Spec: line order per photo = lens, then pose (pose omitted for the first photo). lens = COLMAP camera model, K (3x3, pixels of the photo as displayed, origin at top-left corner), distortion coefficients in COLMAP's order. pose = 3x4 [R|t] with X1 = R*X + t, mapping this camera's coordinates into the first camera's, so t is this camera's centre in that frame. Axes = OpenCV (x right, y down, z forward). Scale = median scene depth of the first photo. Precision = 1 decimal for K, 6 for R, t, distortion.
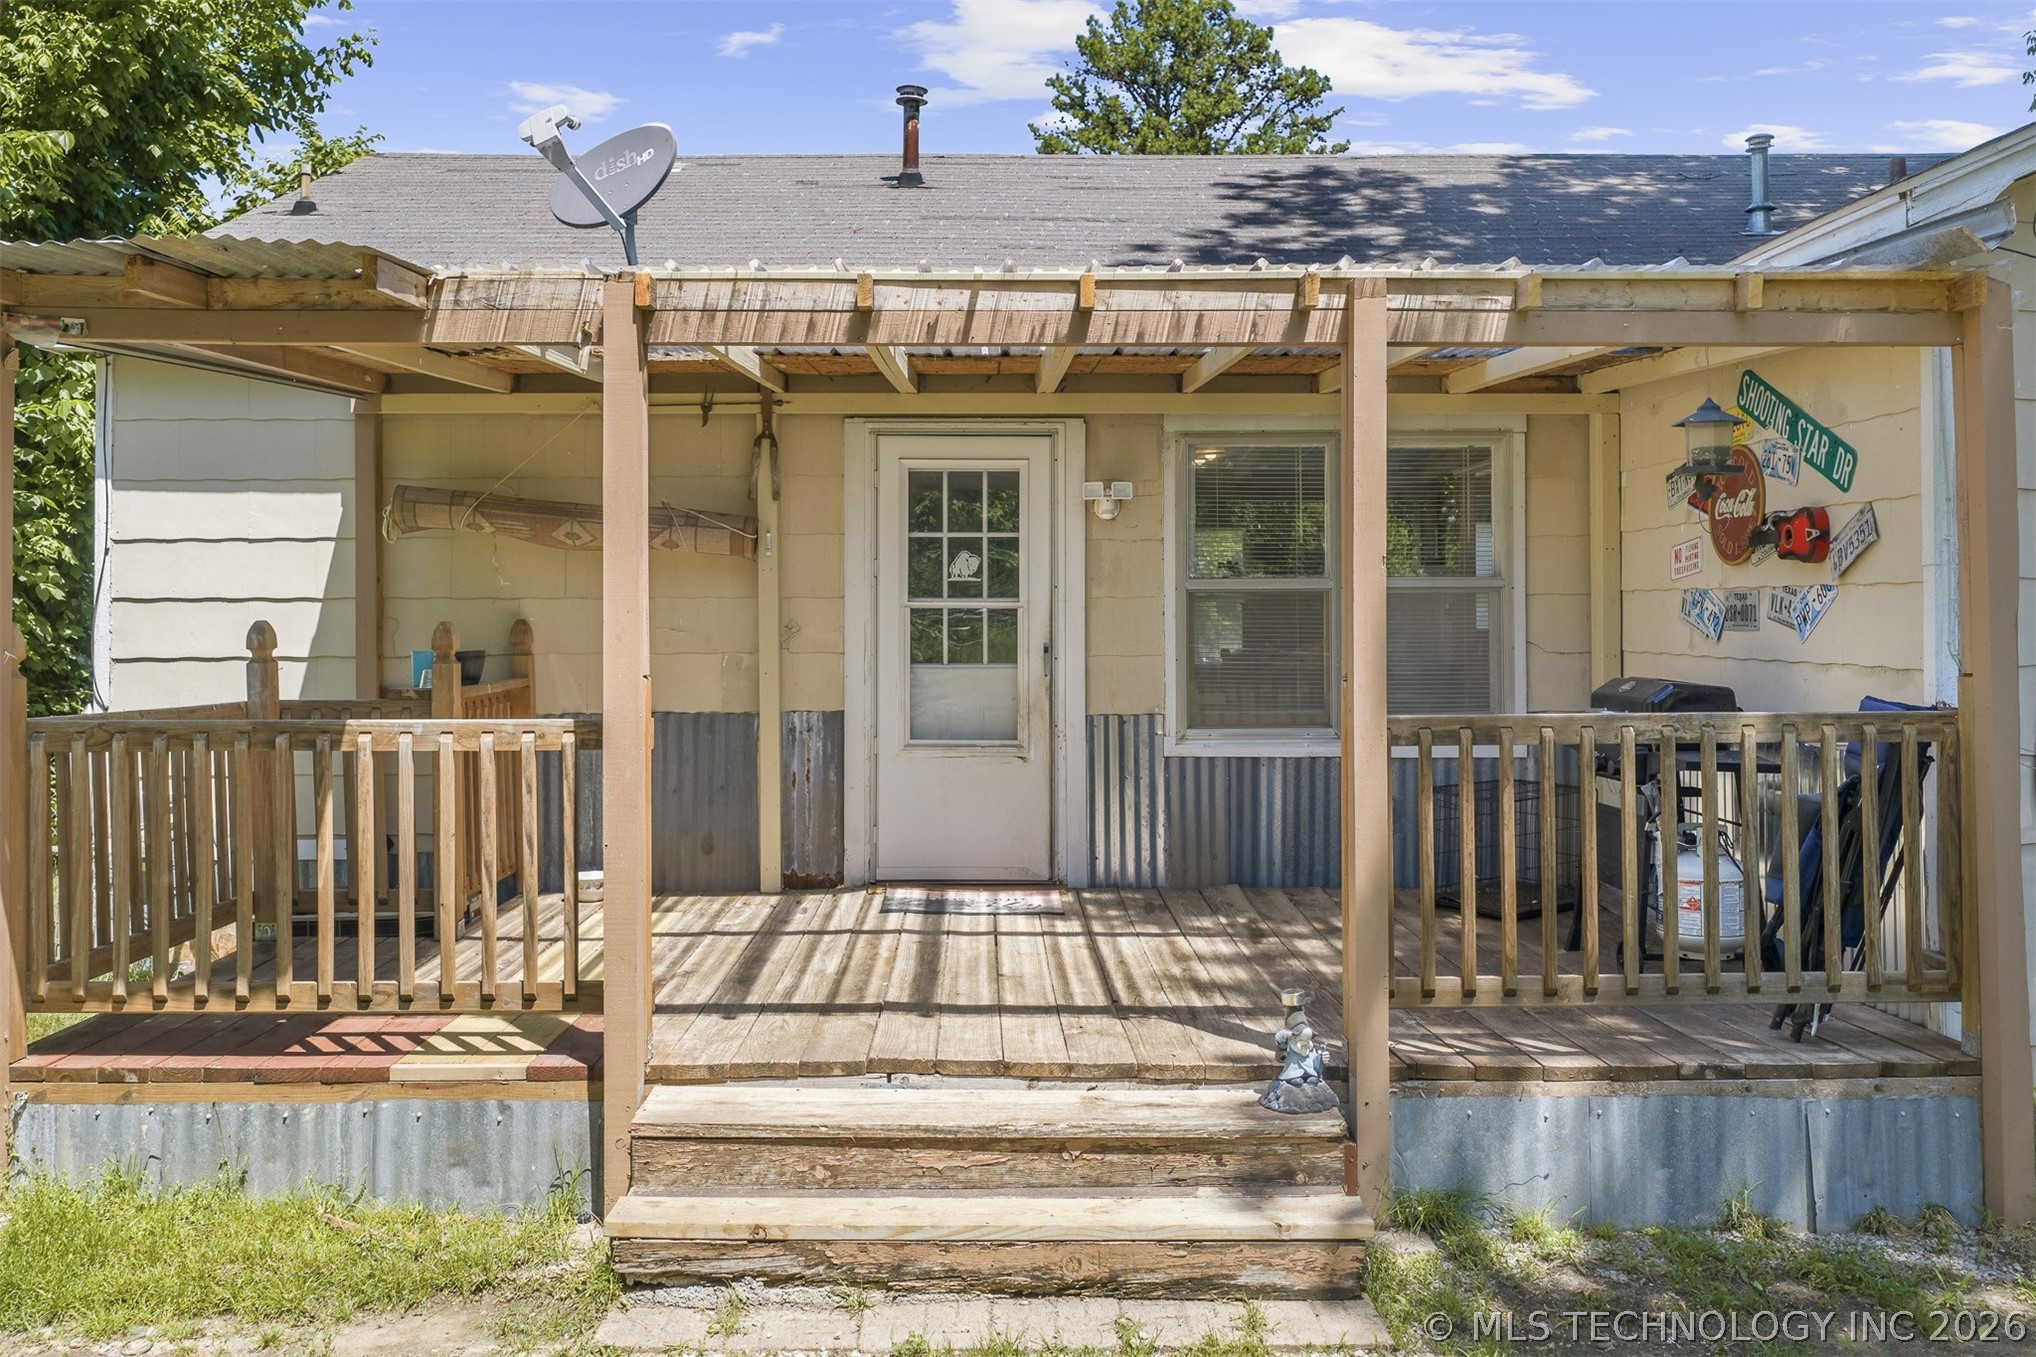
lens RADIAL K [[1741.6, 0, 1012.8], [0, 1741.6, 673.3], [0, 0, 1]] dist [0.034601, -0.004282]
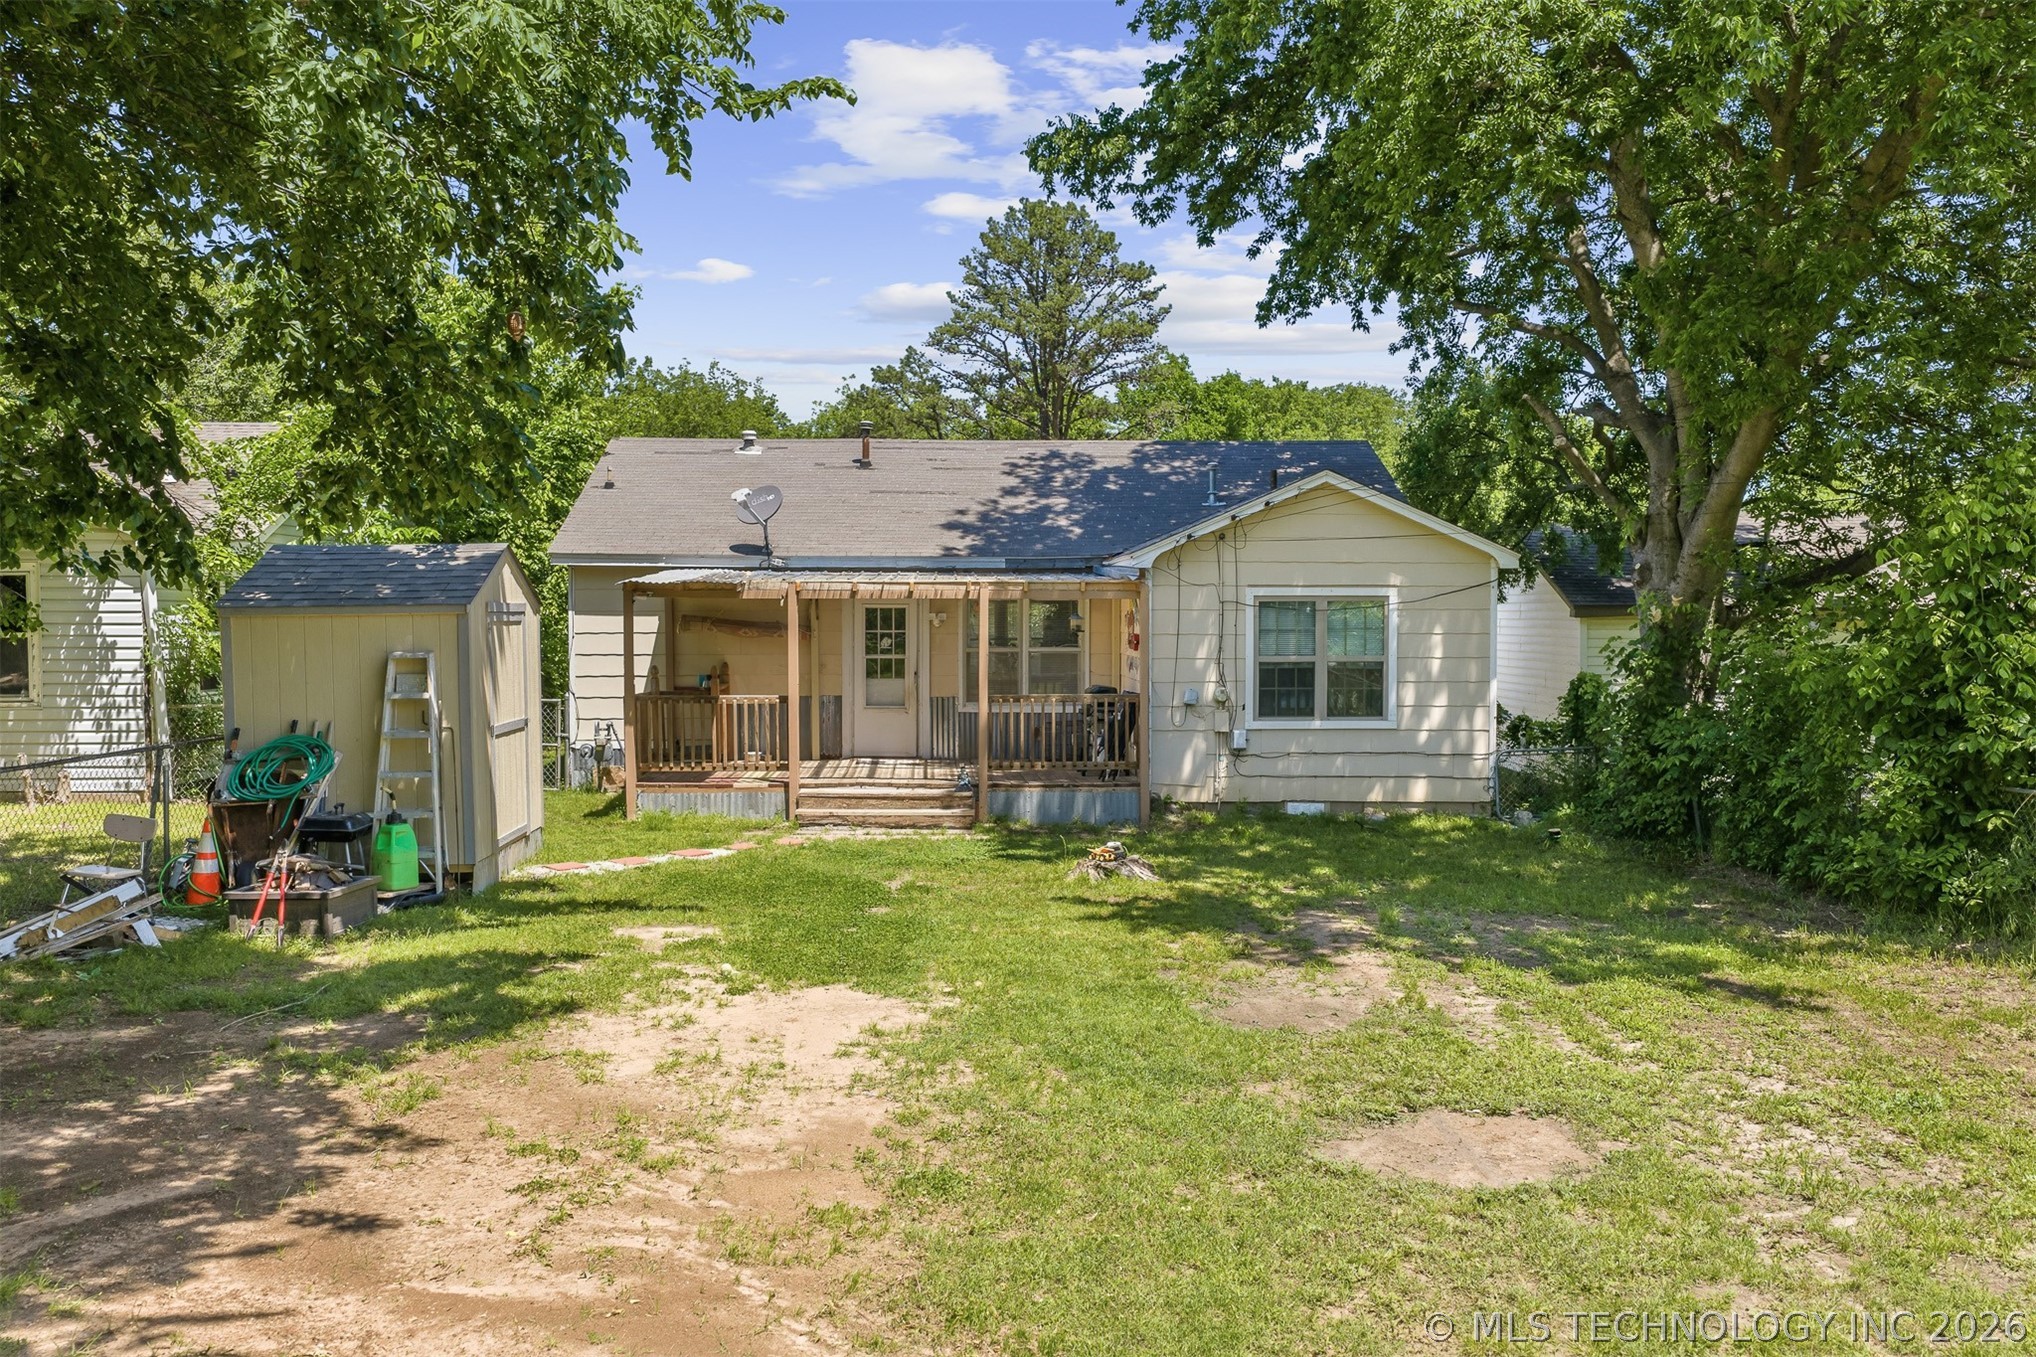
lens RADIAL K [[1741.6, 0, 1029.4], [0, 1741.6, 690.1], [0, 0, 1]] dist [0.034601, -0.004282]
pose [[0.999326, 0.000701, 0.036703, 0.099762], [-0.001043, 0.999956, 0.009275, -0.013230], [-0.036694, -0.009307, 0.999283, -1.790035]]
